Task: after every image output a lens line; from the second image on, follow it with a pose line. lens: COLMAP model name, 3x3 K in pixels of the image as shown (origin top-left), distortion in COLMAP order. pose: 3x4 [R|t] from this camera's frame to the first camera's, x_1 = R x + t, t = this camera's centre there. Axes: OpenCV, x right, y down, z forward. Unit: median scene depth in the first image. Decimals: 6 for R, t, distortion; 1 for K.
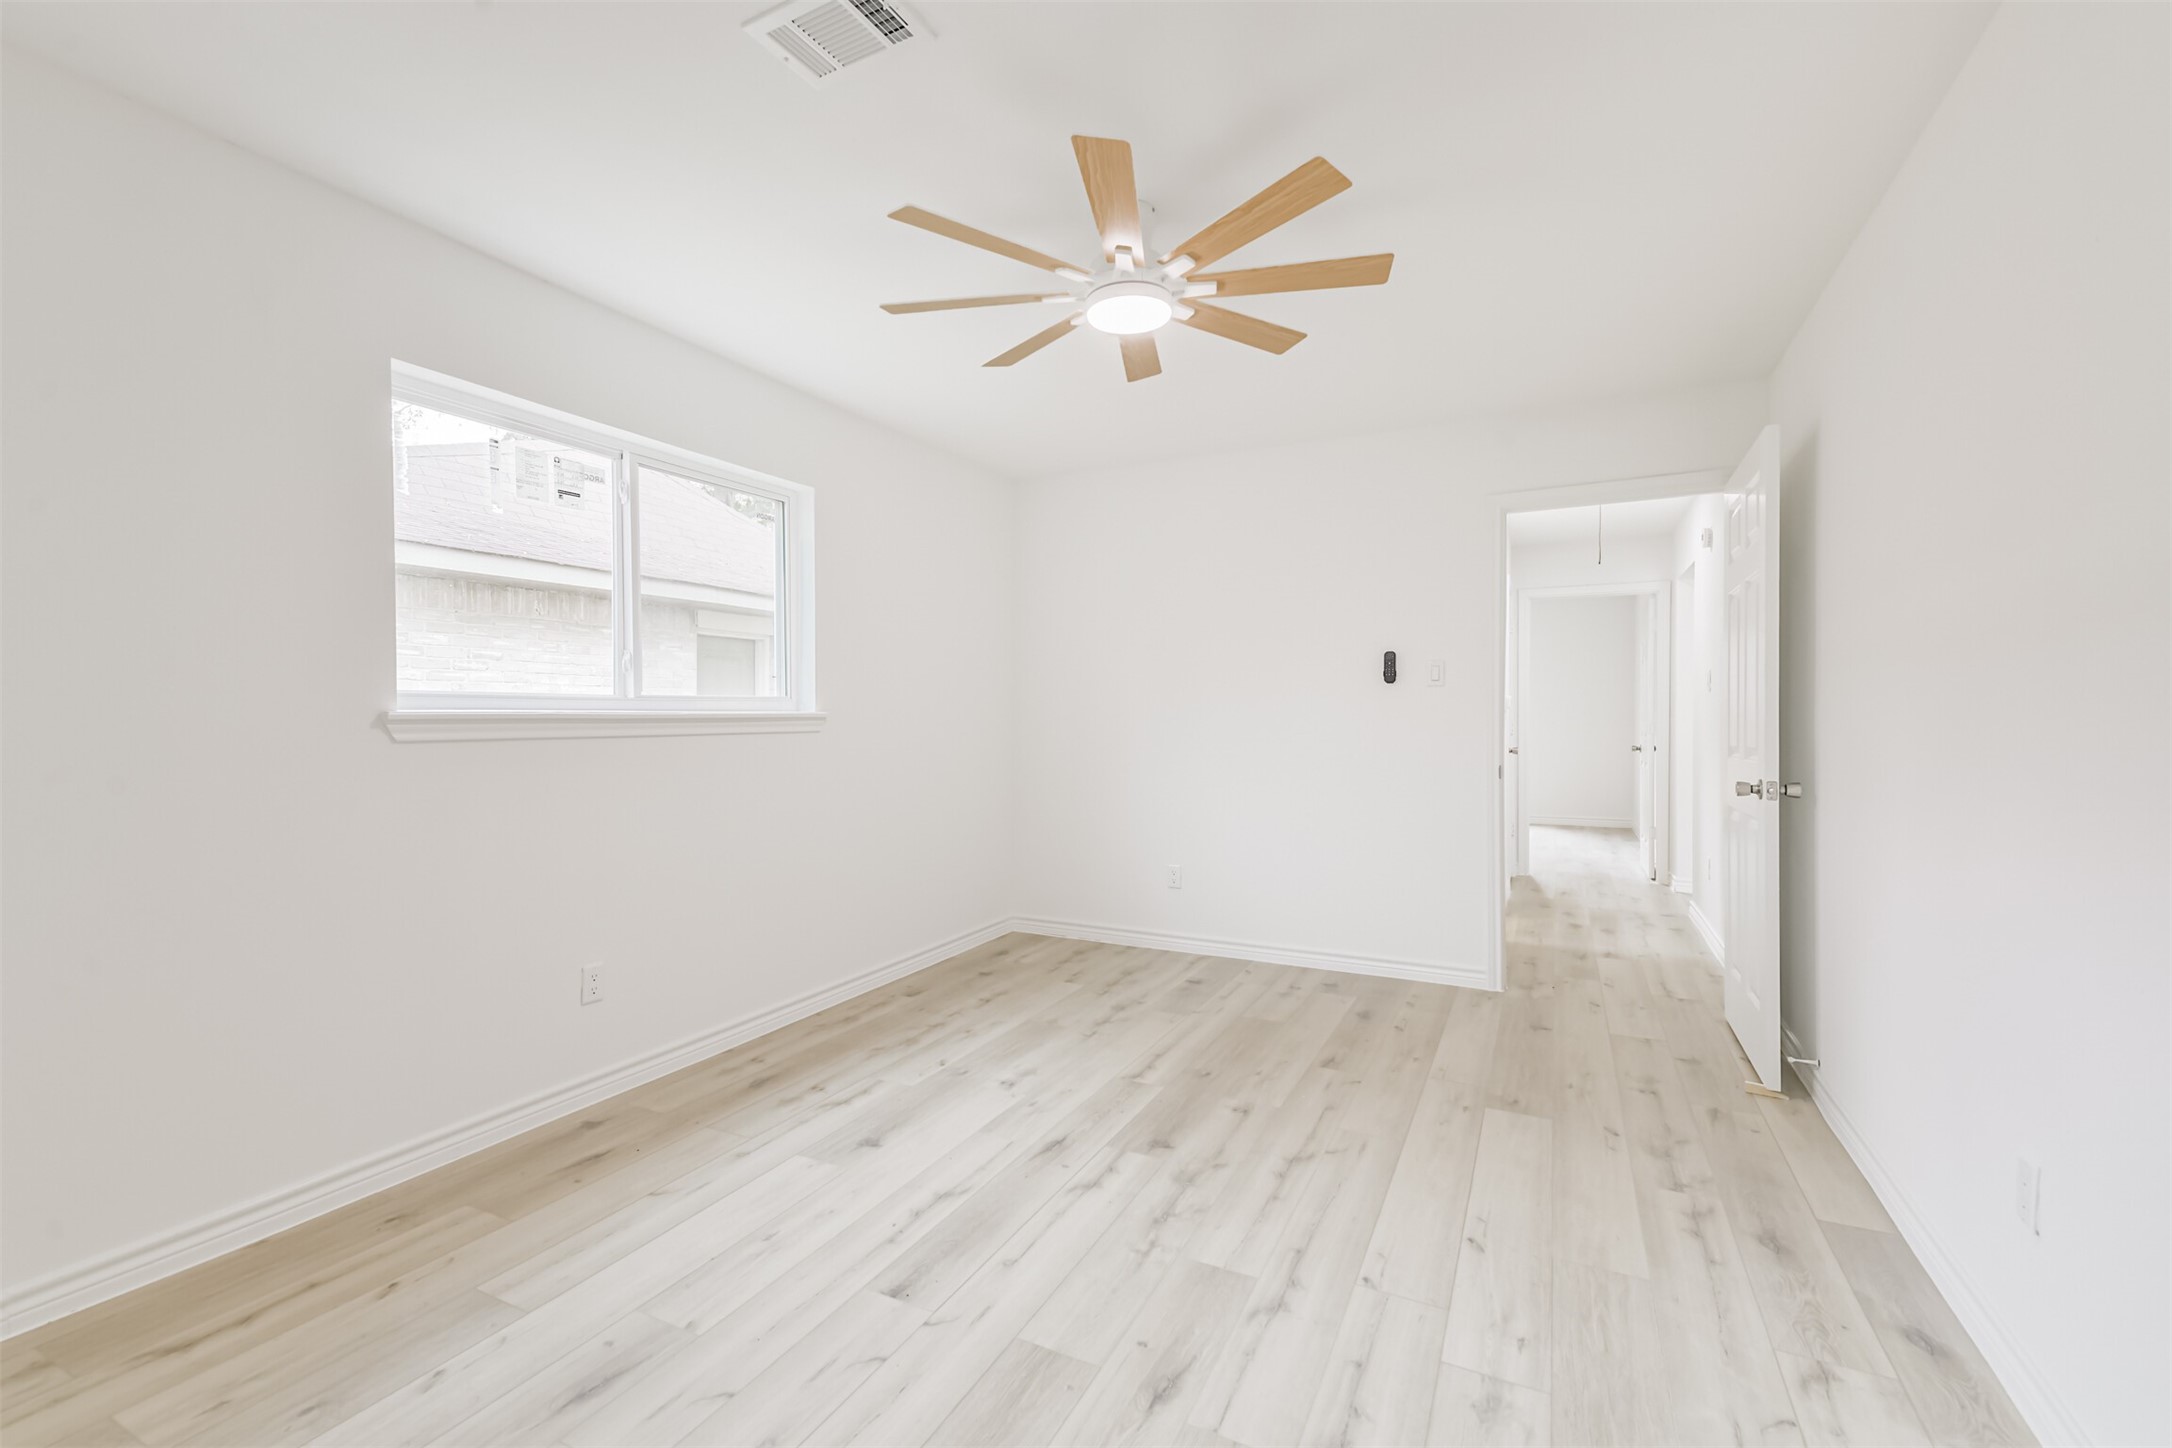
lens RADIAL K [[933.3, 0, 1089.2], [0, 933.3, 720.6], [0, 0, 1]] dist [0.001352, -0.004612]
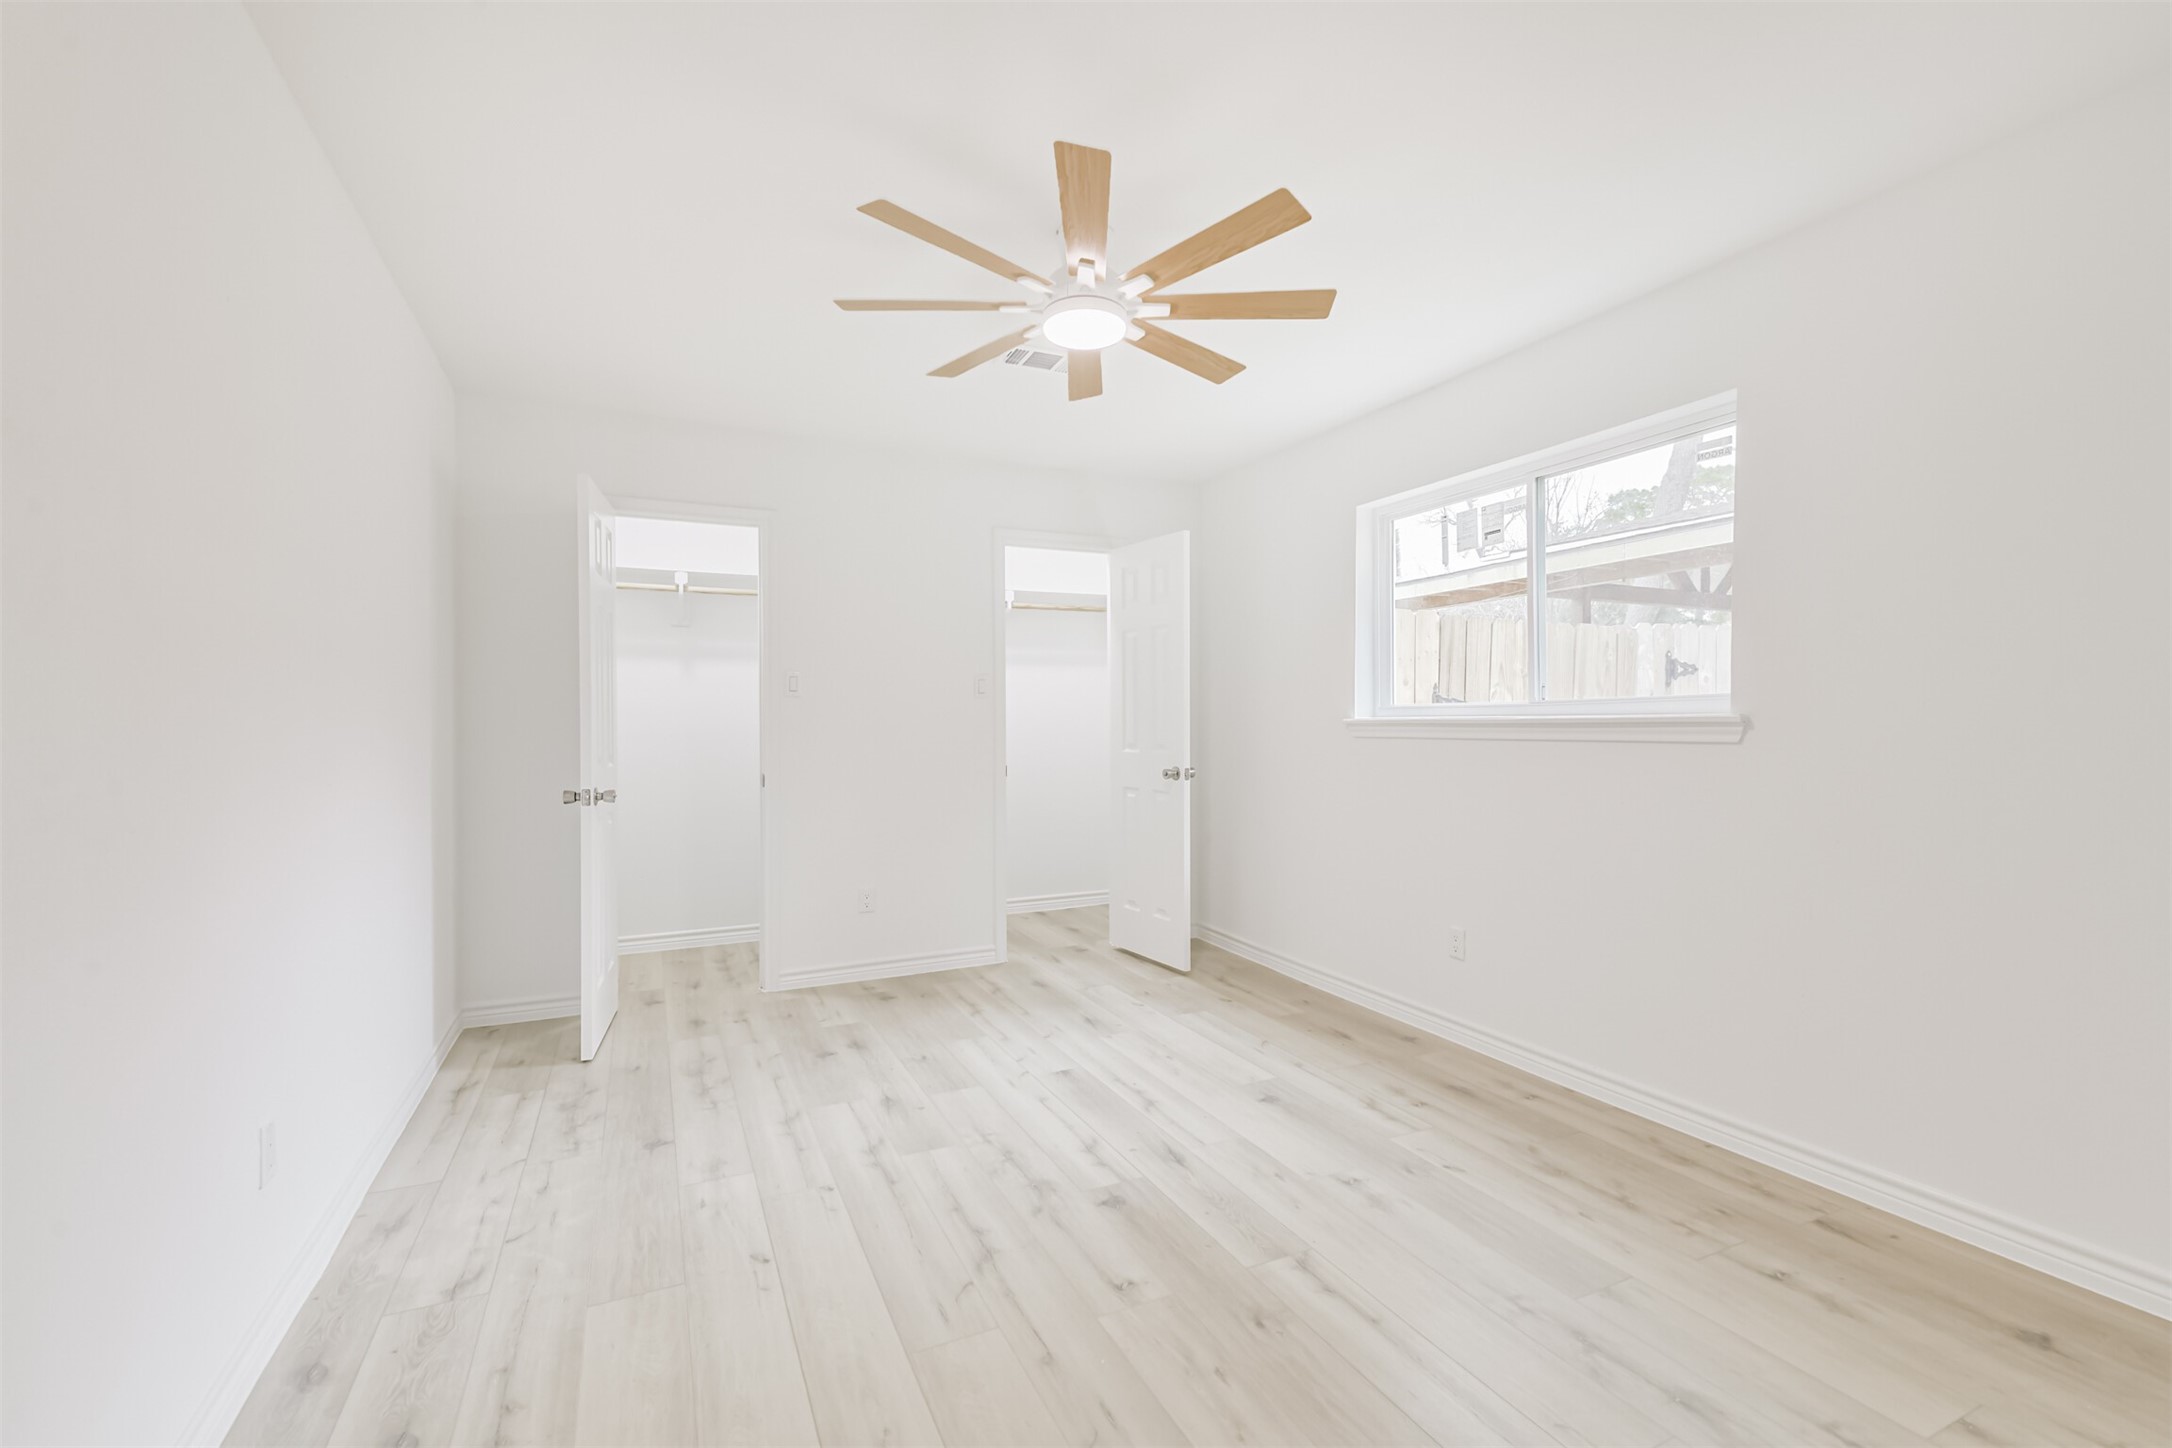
lens RADIAL K [[933.3, 0, 1089.2], [0, 933.3, 720.6], [0, 0, 1]] dist [0.001352, -0.004612]
pose [[-0.617242, 0.004877, -0.786758, 0.808062], [-0.001031, 0.999975, 0.007007, -0.015424], [0.786773, 0.005136, -0.617221, 1.560302]]
